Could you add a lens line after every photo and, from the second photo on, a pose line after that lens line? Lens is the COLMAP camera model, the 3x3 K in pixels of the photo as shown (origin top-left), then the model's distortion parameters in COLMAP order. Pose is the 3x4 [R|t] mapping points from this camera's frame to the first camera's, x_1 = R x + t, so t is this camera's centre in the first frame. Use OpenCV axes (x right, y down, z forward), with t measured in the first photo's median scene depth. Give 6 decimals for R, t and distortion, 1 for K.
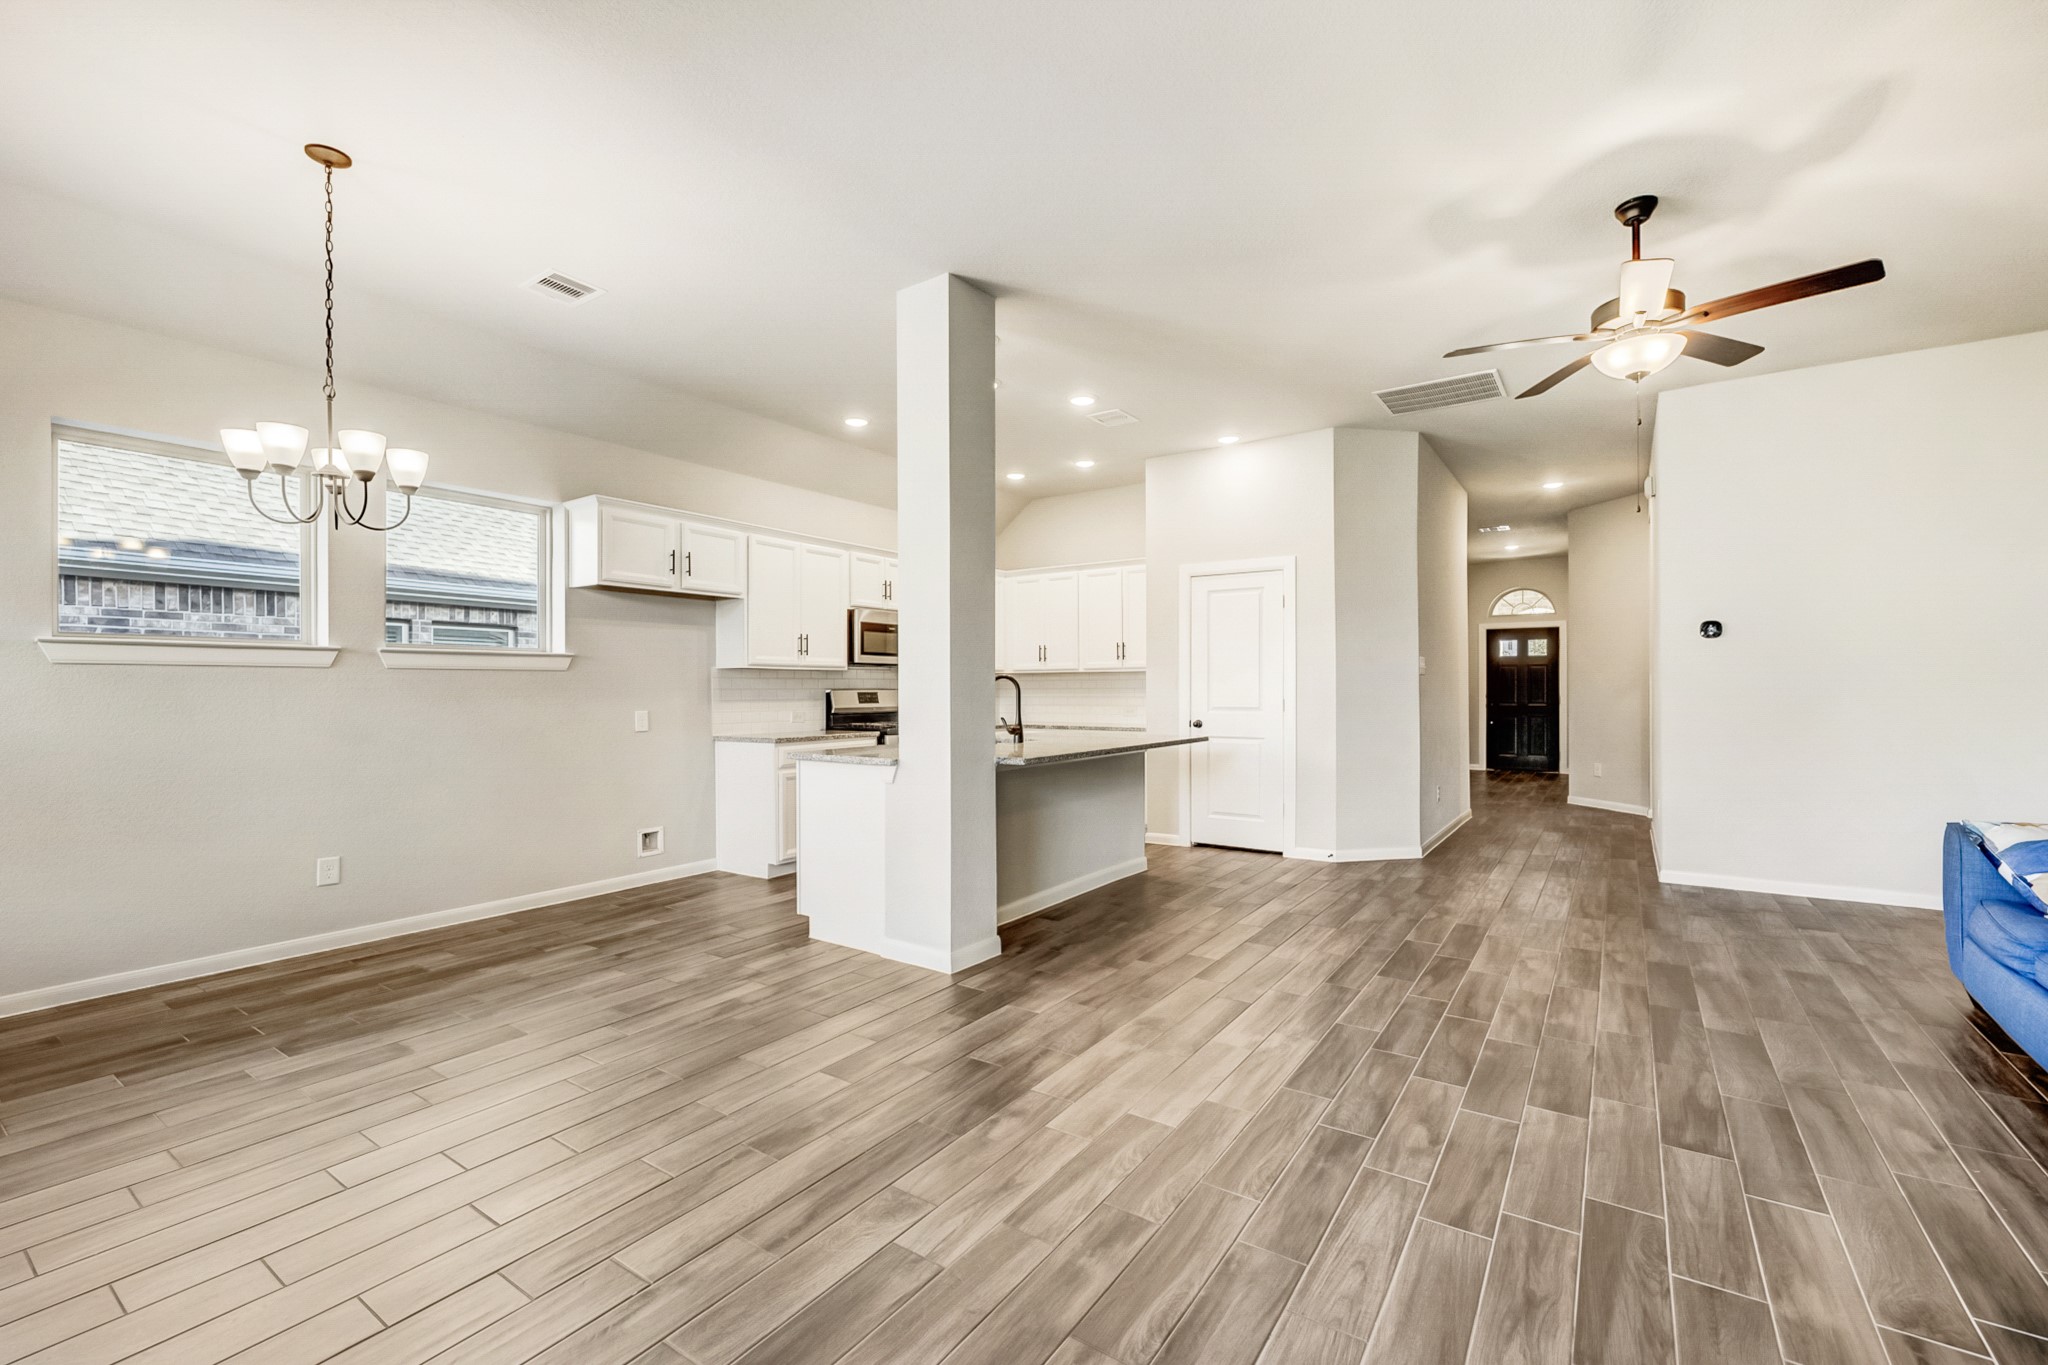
lens RADIAL K [[872.7, 0, 1036.2], [0, 872.7, 688.4], [0, 0, 1]] dist [0.000737, 0.000034]
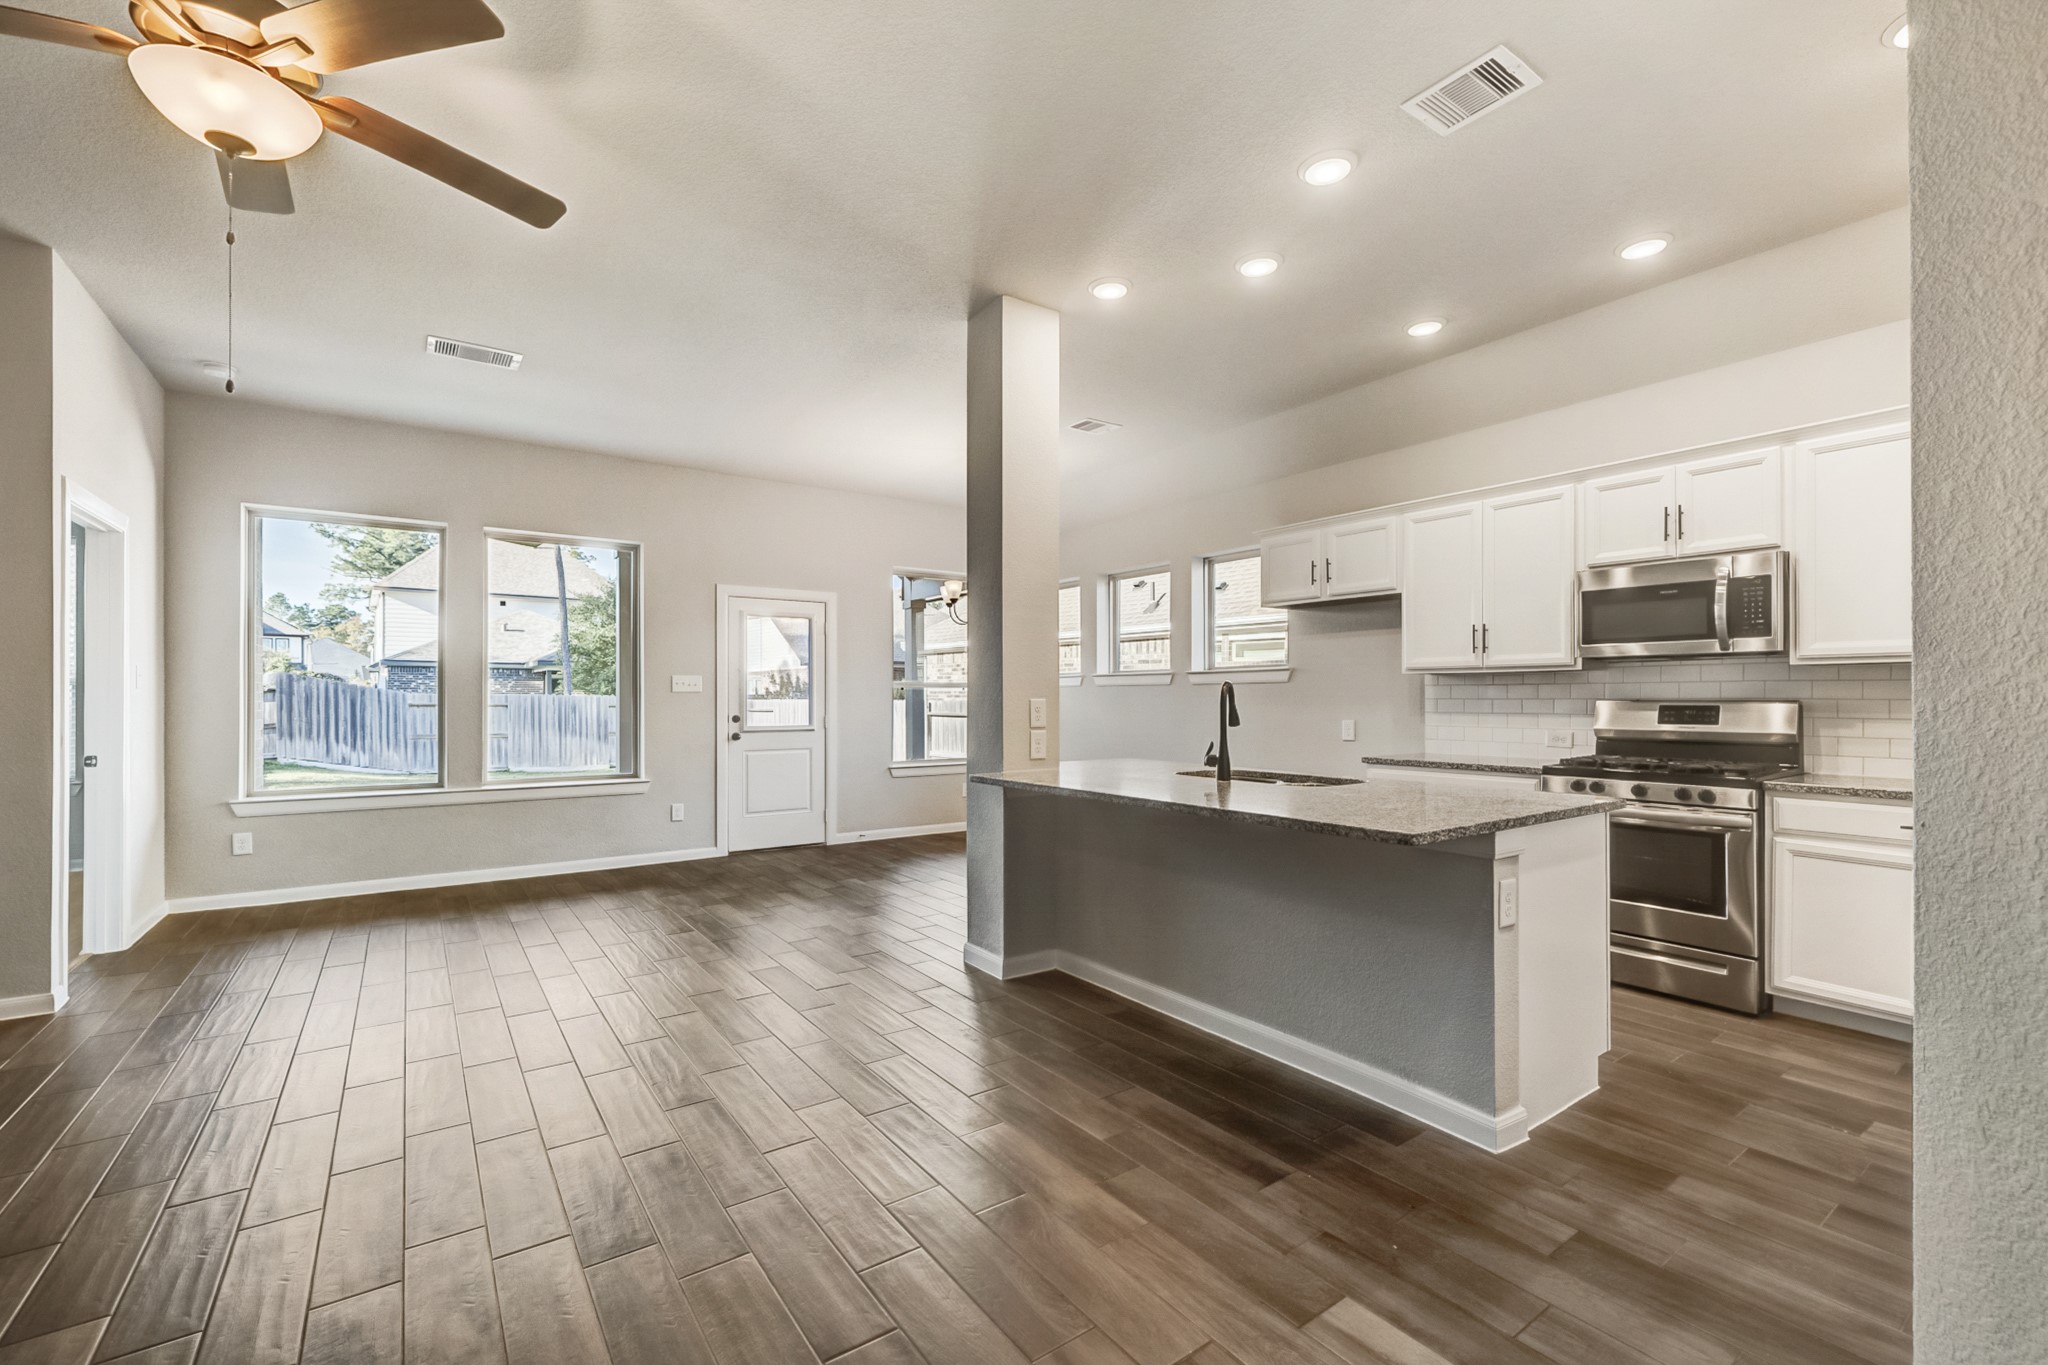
lens RADIAL K [[872.7, 0, 1036.2], [0, 872.7, 688.4], [0, 0, 1]] dist [0.000737, 0.000034]
pose [[-0.346537, -0.006938, -0.938011, 0.555839], [0.004047, 0.999952, -0.008892, -0.003000], [0.938028, -0.006877, -0.346493, 0.903787]]
